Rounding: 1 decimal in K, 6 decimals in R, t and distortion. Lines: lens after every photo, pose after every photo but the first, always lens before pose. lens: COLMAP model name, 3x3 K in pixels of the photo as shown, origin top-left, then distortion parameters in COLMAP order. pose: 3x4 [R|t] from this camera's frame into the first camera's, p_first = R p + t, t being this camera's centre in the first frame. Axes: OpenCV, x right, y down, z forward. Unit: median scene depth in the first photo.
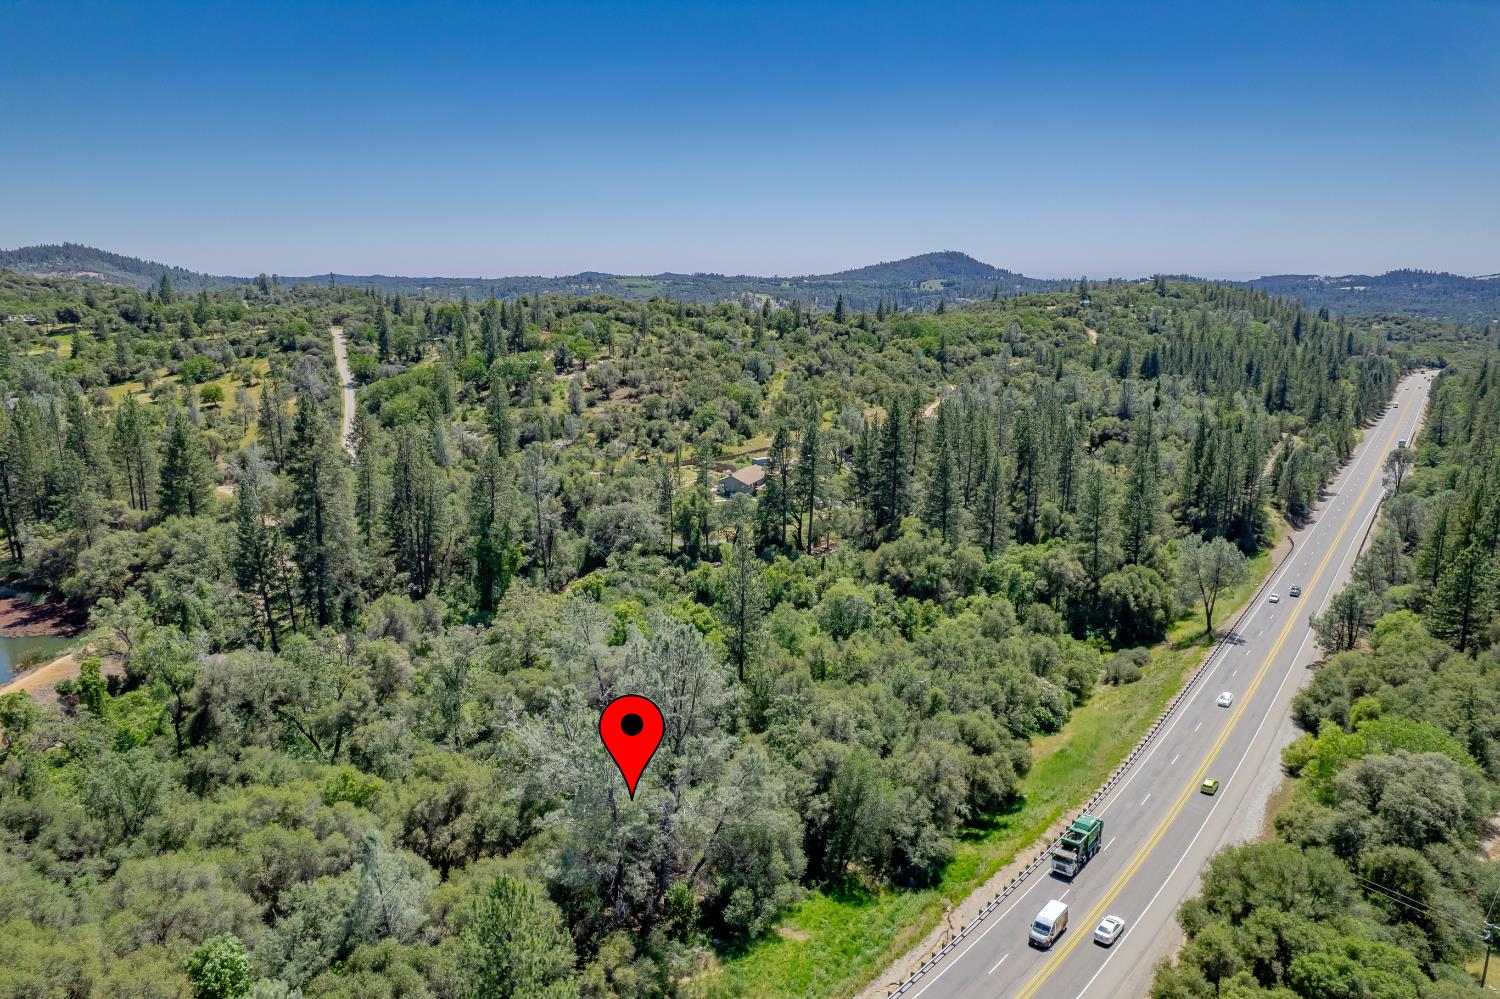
lens RADIAL K [[960.5, 0, 738.1], [0, 960.5, 507.8], [0, 0, 1]] dist [-0.072686, 0.053102]
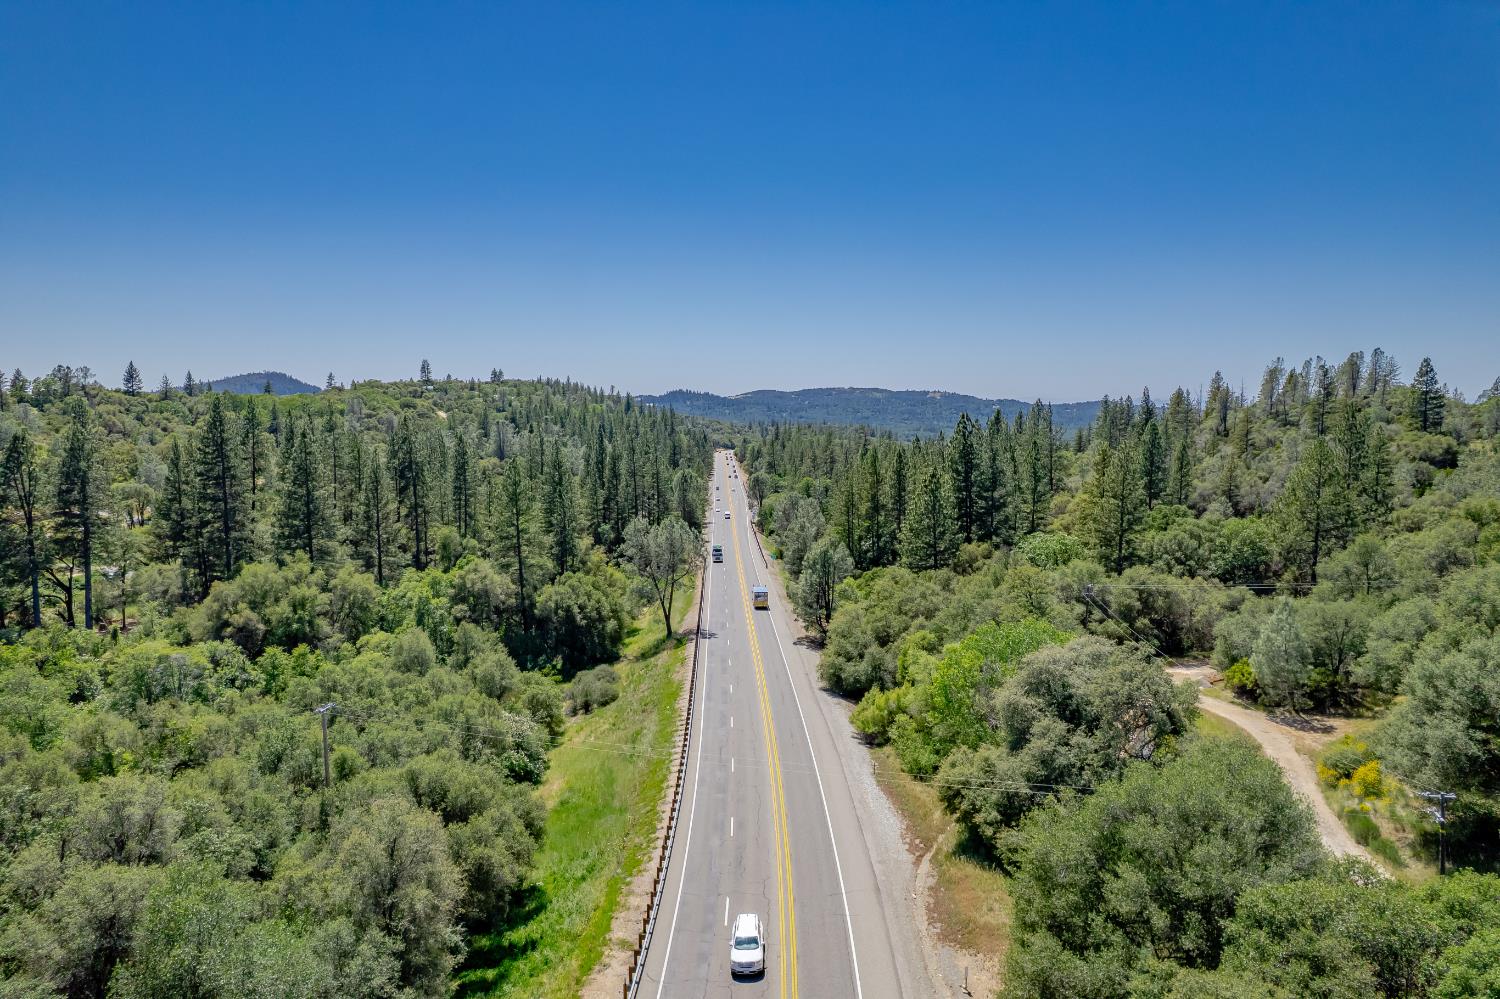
lens RADIAL K [[960.5, 0, 745.8], [0, 960.5, 492.6], [0, 0, 1]] dist [-0.072686, 0.053102]
pose [[0.780712, -0.056624, 0.622320, 0.041561], [0.145081, 0.985098, -0.092374, 0.098133], [-0.607816, 0.162404, 0.777293, 0.305378]]
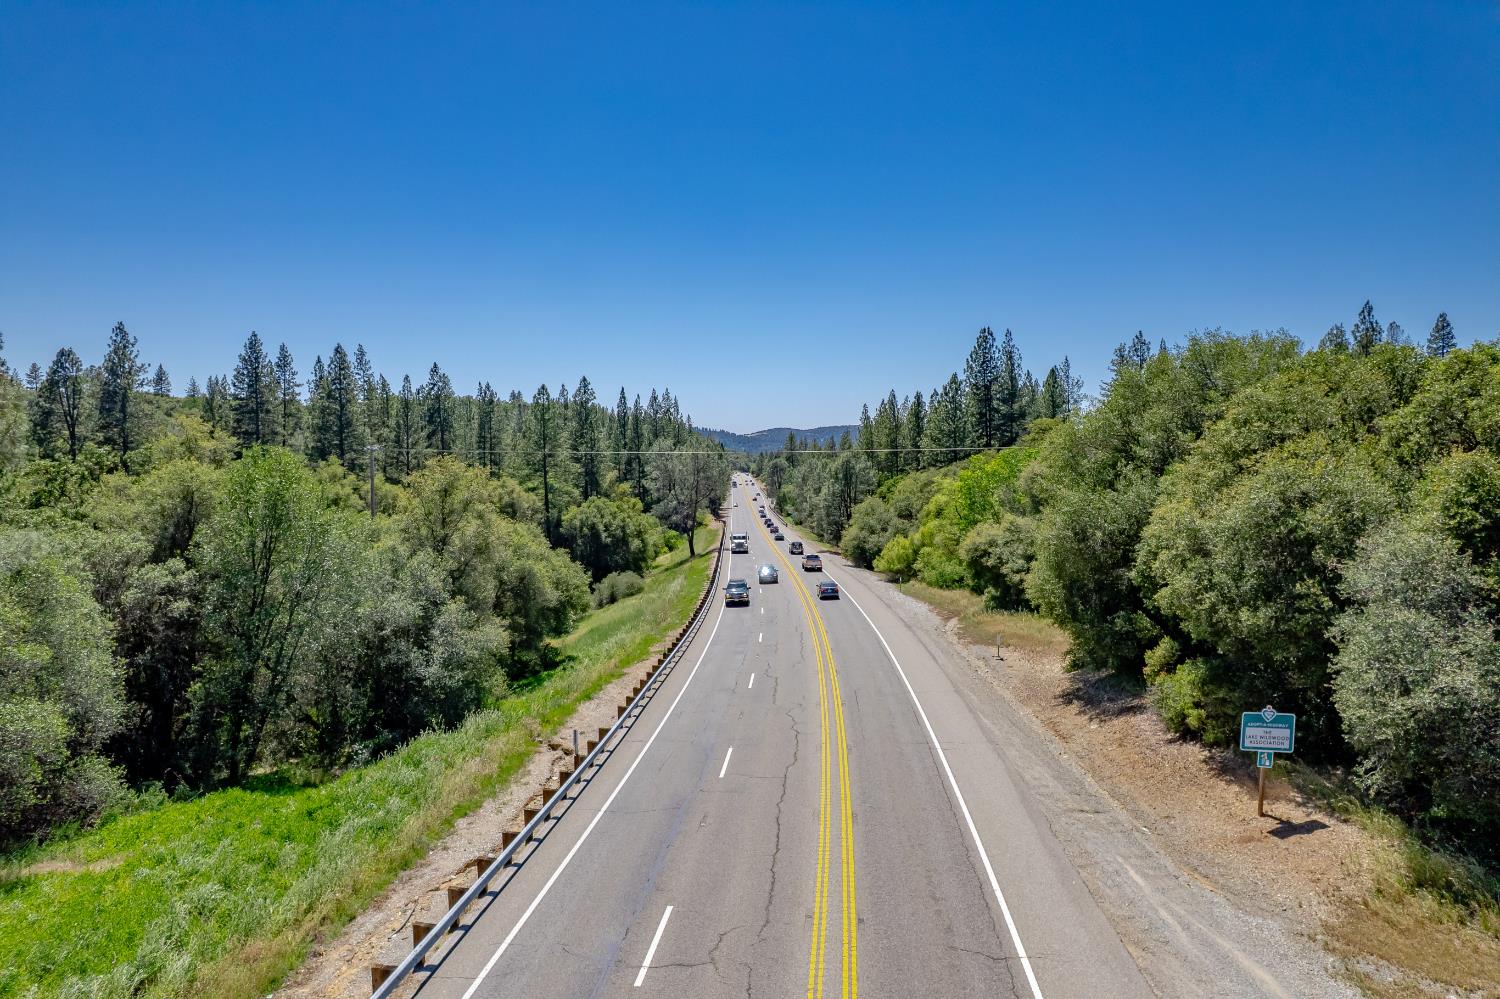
lens RADIAL K [[960.5, 0, 746.6], [0, 960.5, 498.6], [0, 0, 1]] dist [-0.072686, 0.053102]
pose [[0.790384, -0.033430, 0.611699, 0.023306], [0.141673, 0.981417, -0.129422, 0.202905], [-0.596005, 0.188954, 0.780432, 0.317032]]
